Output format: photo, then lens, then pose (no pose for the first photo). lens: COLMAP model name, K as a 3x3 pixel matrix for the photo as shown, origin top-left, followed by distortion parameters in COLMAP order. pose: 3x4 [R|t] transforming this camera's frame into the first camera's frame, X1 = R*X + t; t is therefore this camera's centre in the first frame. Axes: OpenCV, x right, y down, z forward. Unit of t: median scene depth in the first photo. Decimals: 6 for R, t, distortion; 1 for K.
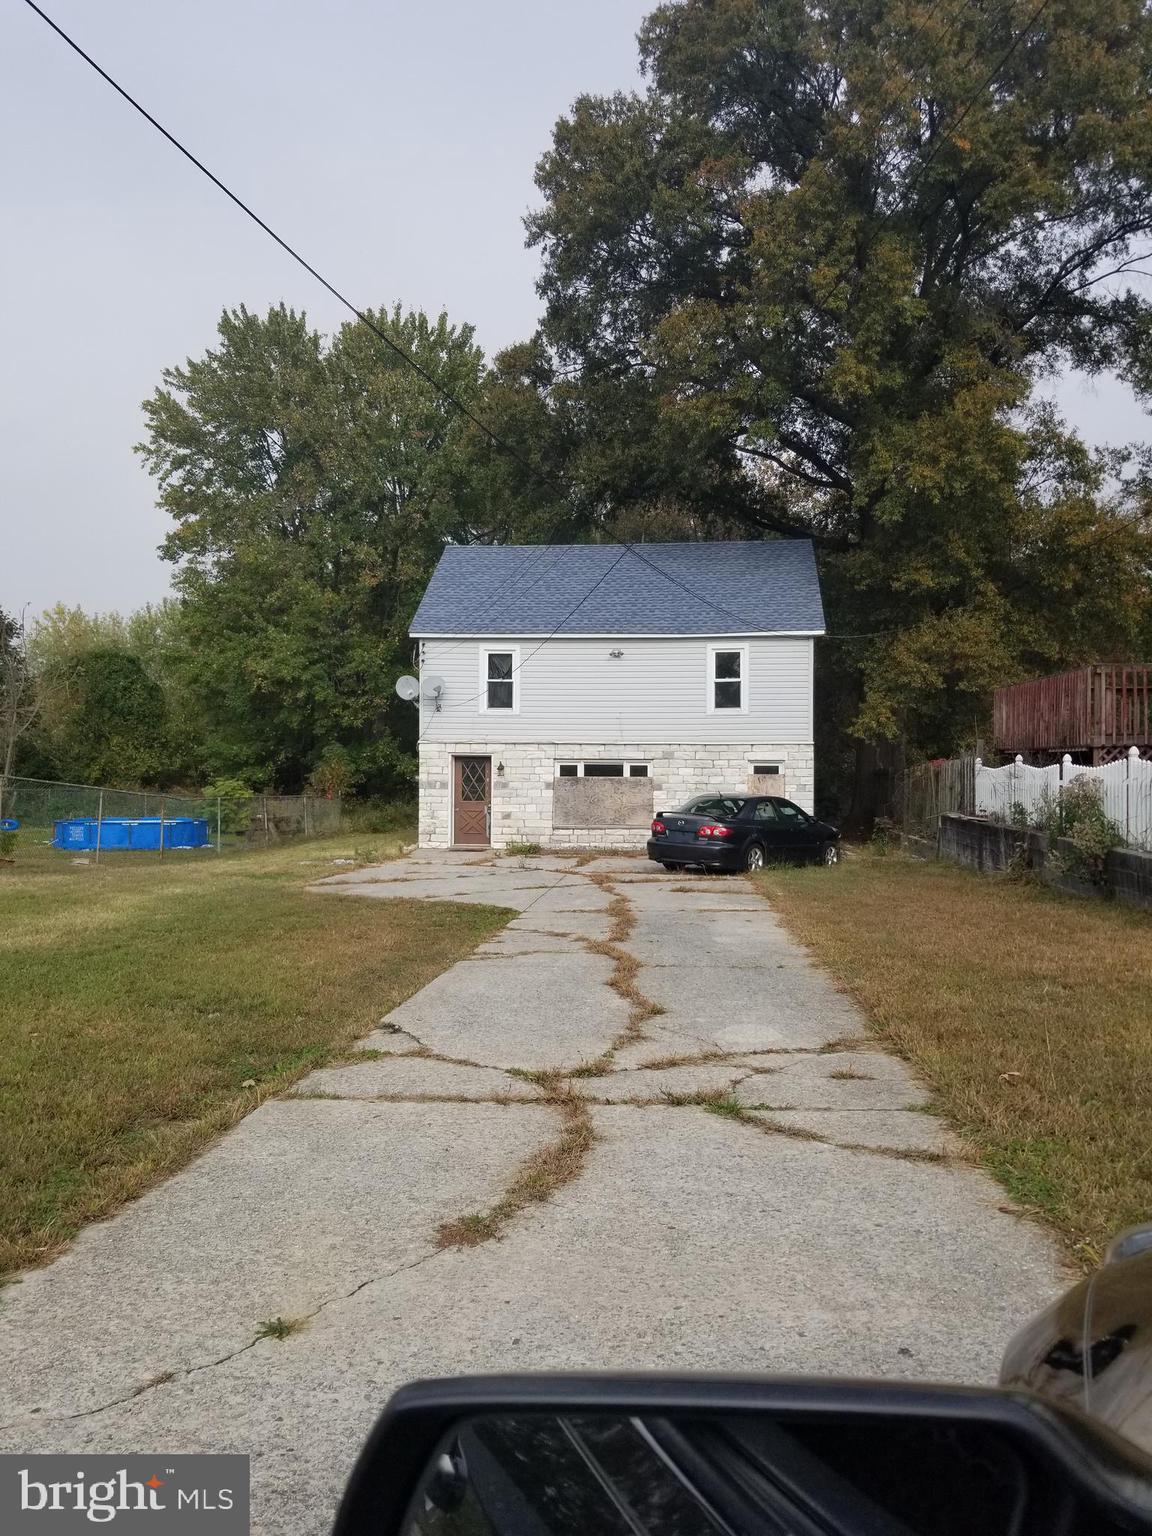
lens RADIAL K [[1633.0, 0, 598.7], [0, 1633.0, 803.9], [0, 0, 1]] dist [0.072852, 0.003814]
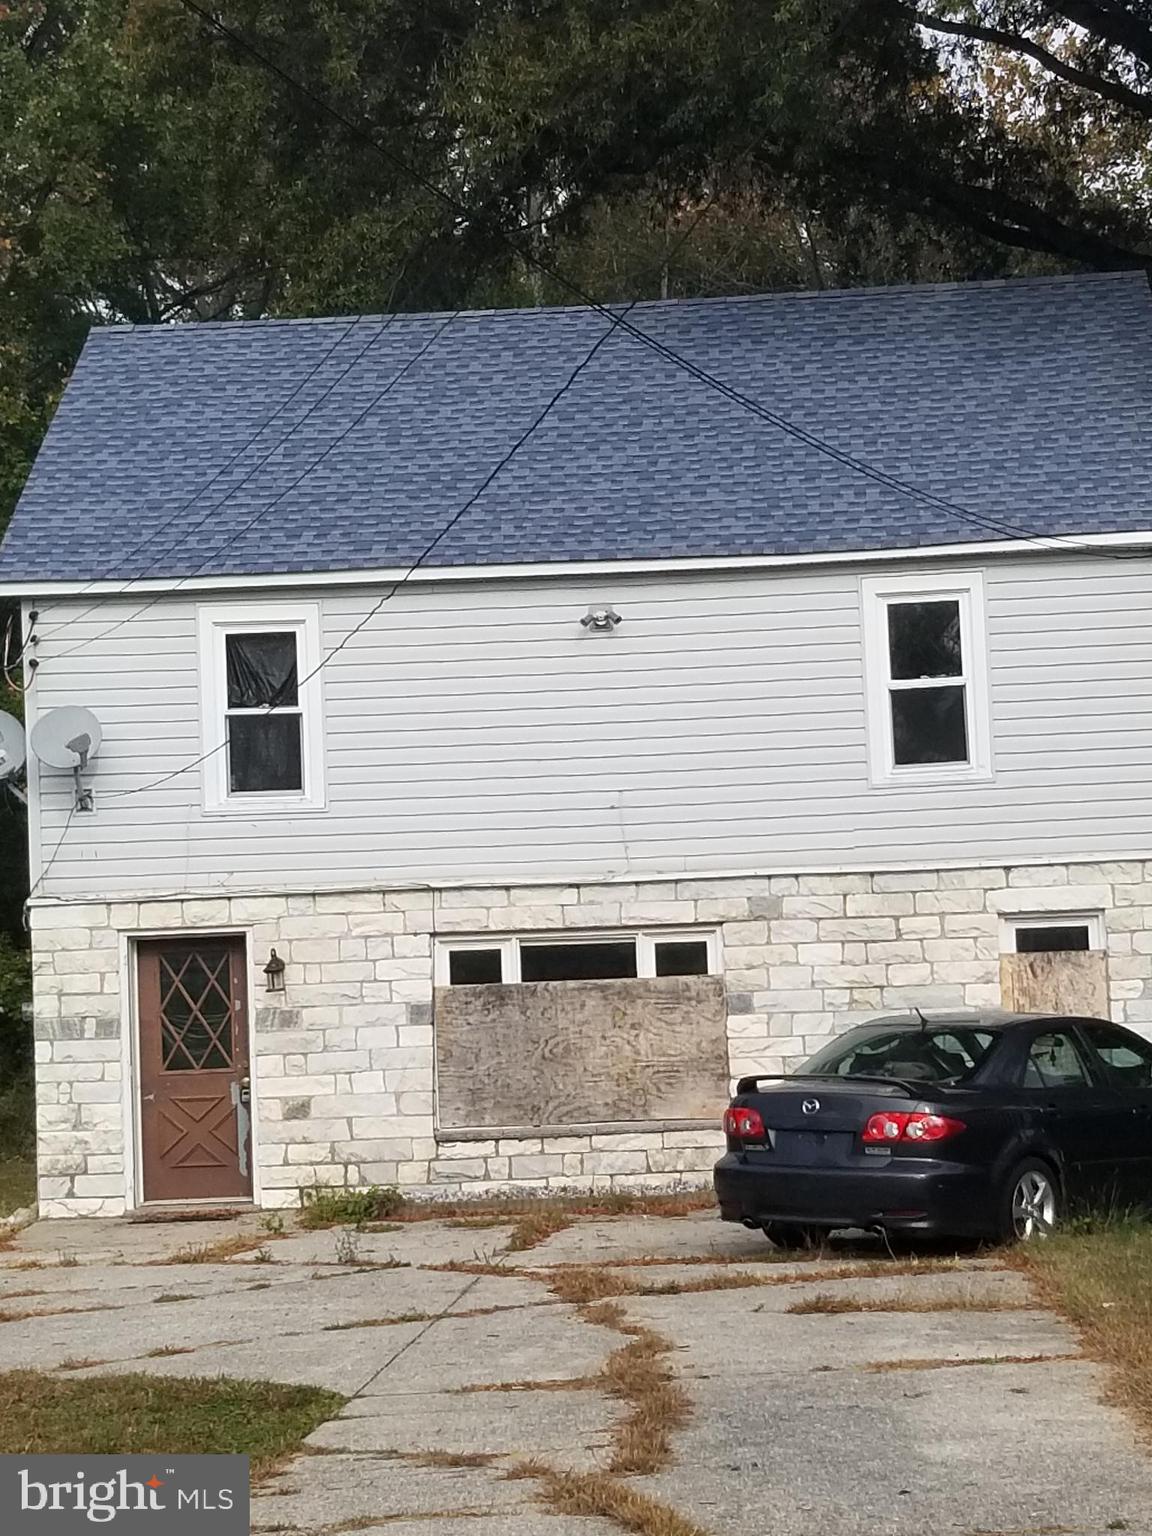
lens RADIAL K [[1633.0, 0, 598.7], [0, 1633.0, 803.9], [0, 0, 1]] dist [0.072852, 0.003814]
pose [[0.998567, -0.041087, 0.034294, -0.002955], [0.044792, 0.992309, -0.115395, -0.013605], [-0.029289, 0.116766, 0.992728, 0.657971]]
